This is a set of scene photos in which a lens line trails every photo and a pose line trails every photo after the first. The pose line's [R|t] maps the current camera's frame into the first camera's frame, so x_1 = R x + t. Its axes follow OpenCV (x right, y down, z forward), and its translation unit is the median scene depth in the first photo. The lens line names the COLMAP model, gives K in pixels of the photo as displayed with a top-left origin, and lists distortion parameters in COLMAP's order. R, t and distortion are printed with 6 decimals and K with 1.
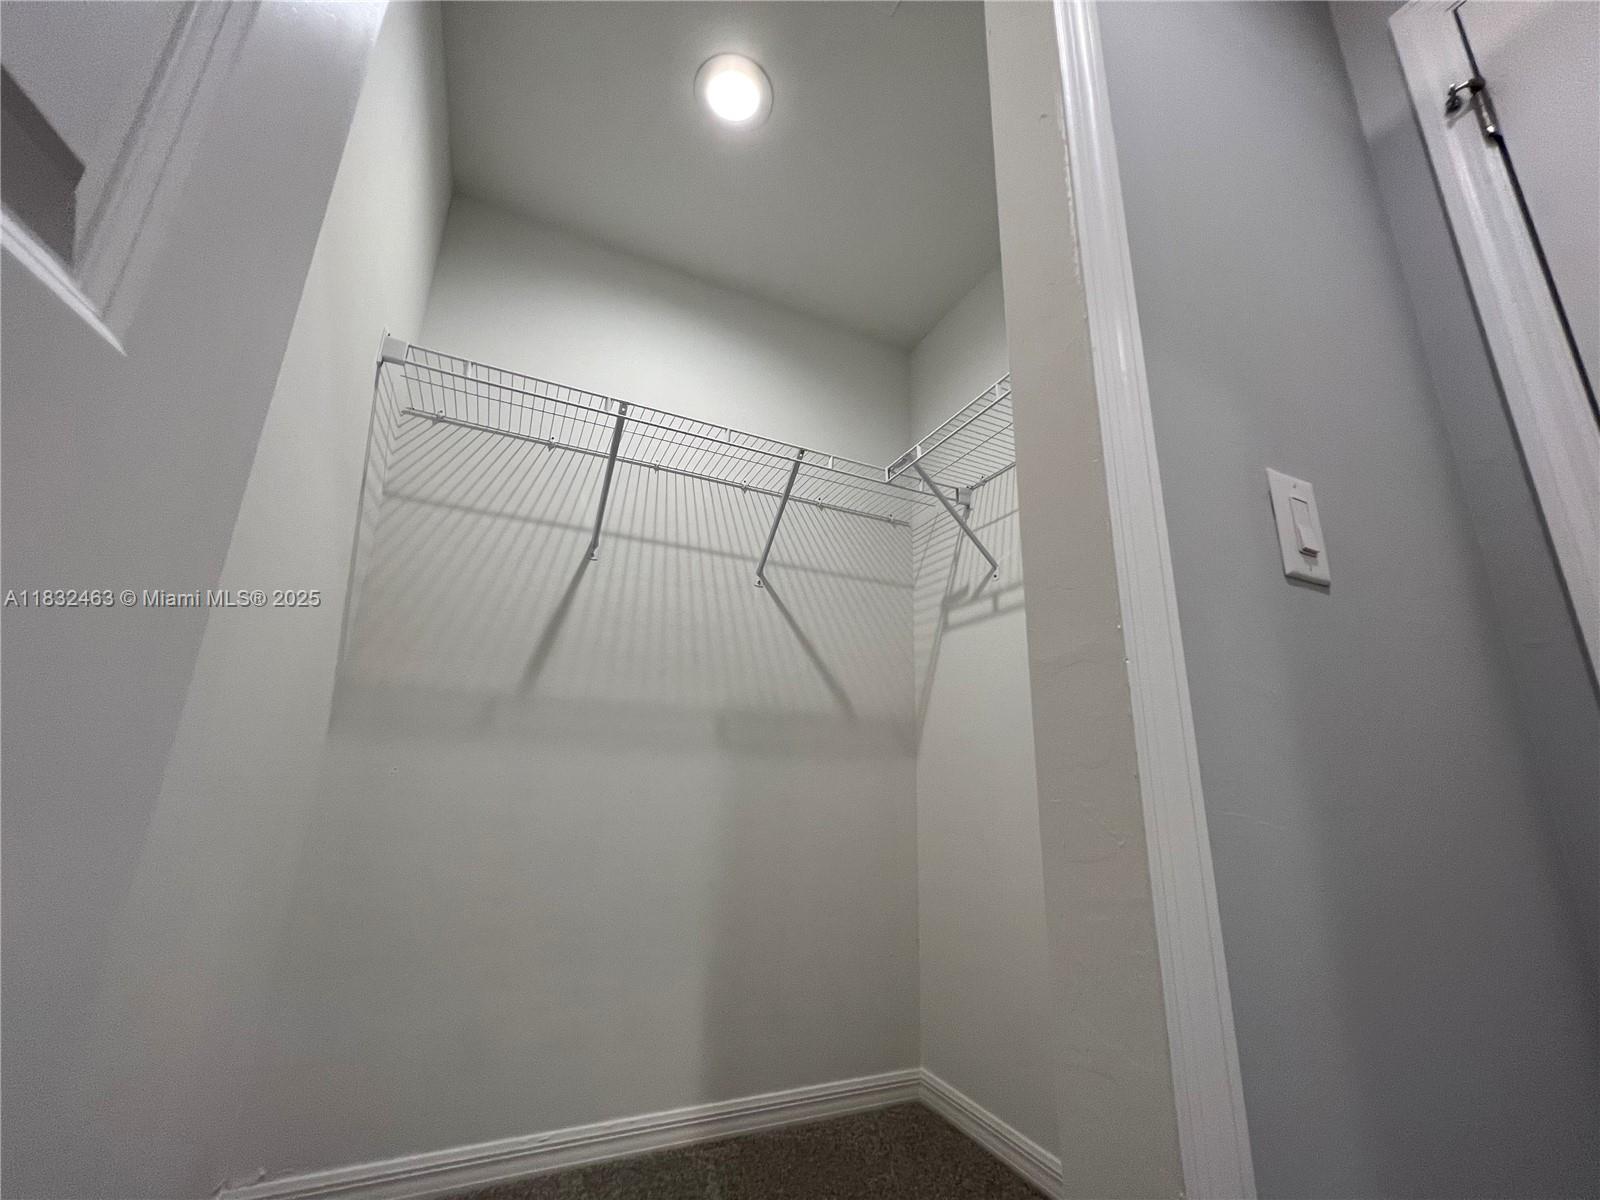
lens RADIAL K [[642.0, 0, 799.3], [0, 642.0, 596.3], [0, 0, 1]] dist [-0.001379, 0.000976]
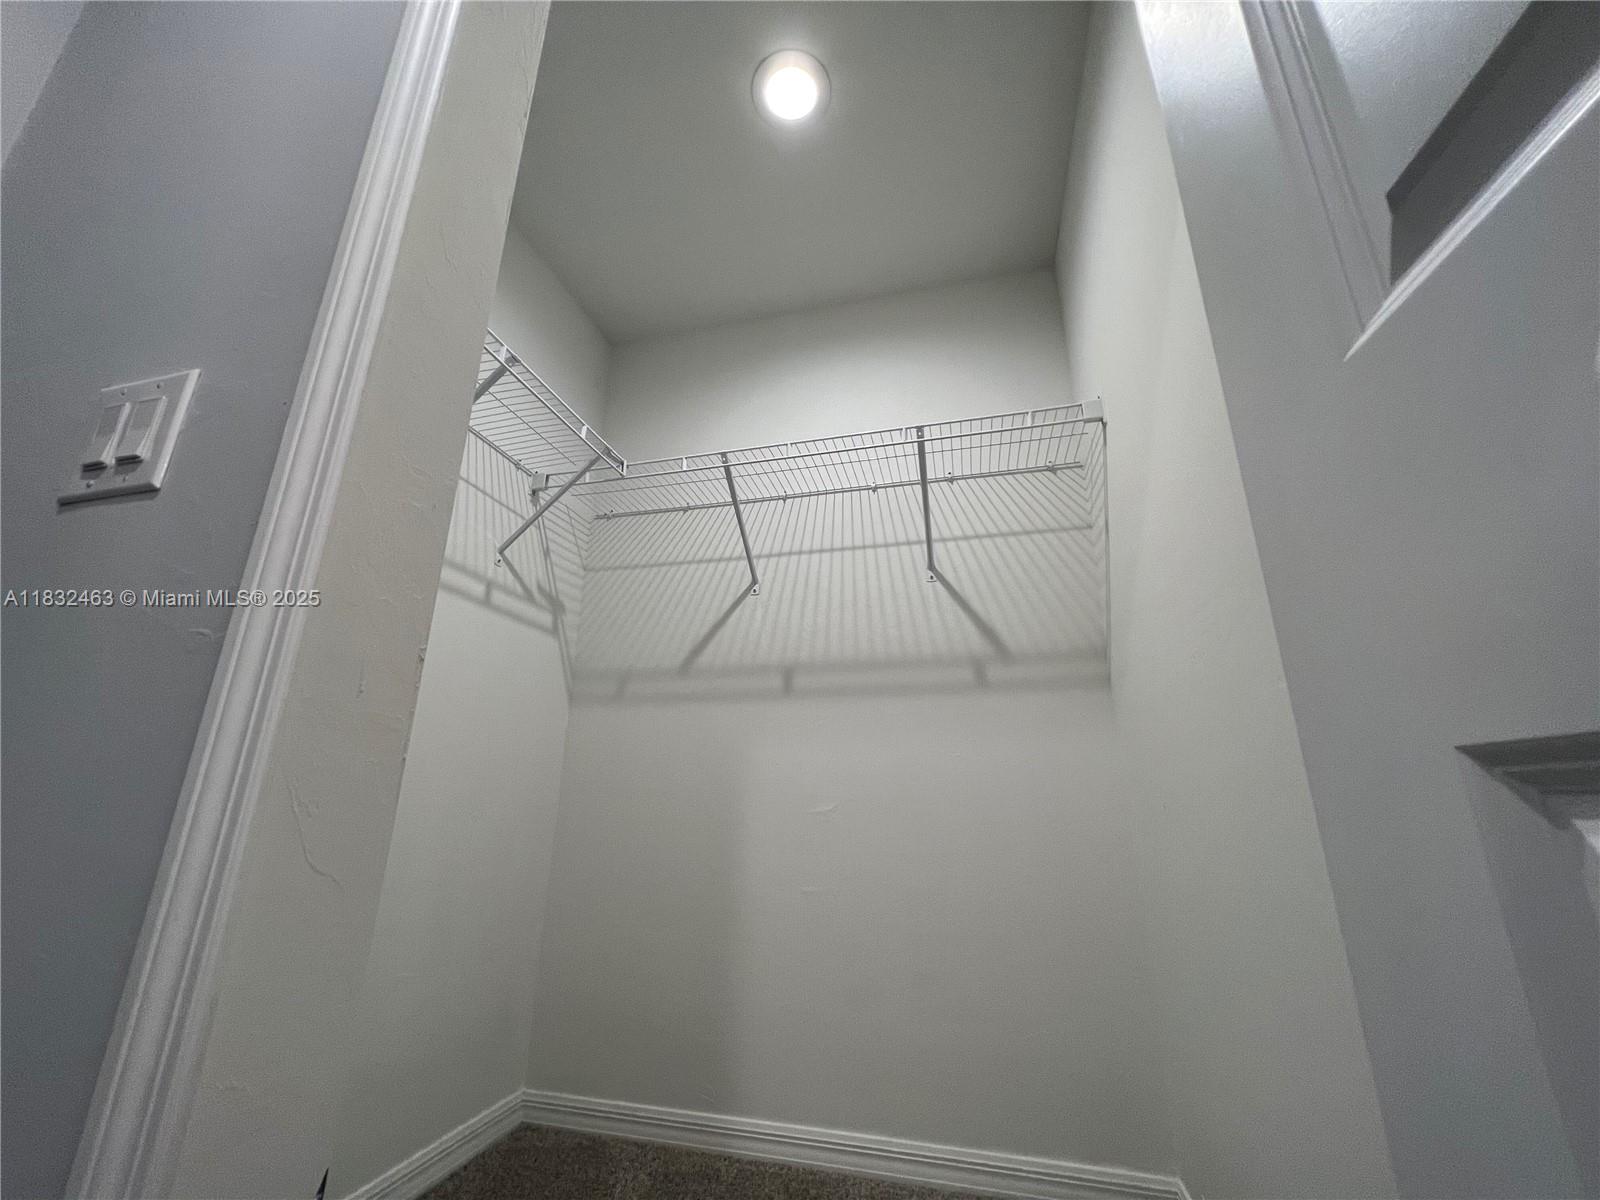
lens RADIAL K [[642.0, 0, 799.3], [0, 642.0, 596.3], [0, 0, 1]] dist [-0.001379, 0.000976]
pose [[0.779855, -0.203806, -0.591852, 0.346098], [0.188224, 0.978104, -0.088798, 0.052117], [0.596991, -0.042151, 0.801140, 0.145517]]
